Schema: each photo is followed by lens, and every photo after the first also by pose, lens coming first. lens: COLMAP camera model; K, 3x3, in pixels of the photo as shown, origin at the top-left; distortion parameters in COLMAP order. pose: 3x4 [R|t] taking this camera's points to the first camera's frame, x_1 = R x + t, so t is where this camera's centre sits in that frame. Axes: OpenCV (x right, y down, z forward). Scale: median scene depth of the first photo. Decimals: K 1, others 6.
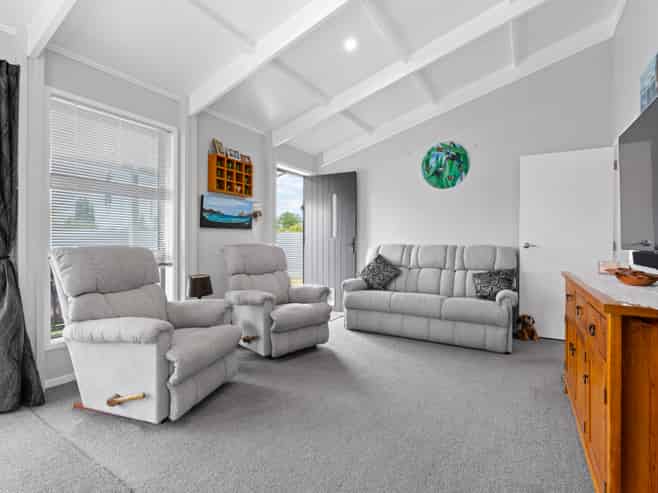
lens RADIAL K [[336.6, 0, 329.0], [0, 336.6, 246.5], [0, 0, 1]] dist [-0.002210, -0.000303]
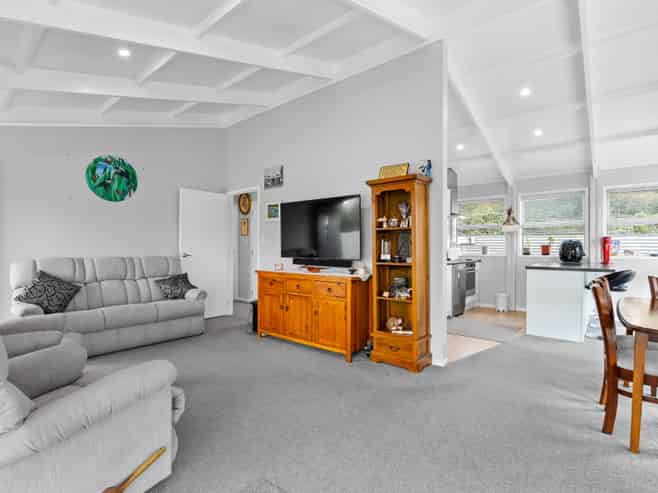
lens RADIAL K [[336.6, 0, 329.0], [0, 336.6, 246.5], [0, 0, 1]] dist [-0.002210, -0.000303]
pose [[0.160929, -0.003526, 0.986960, -0.618028], [0.012308, 0.999923, 0.001566, -0.031465], [-0.986889, 0.011895, 0.160960, 0.209088]]
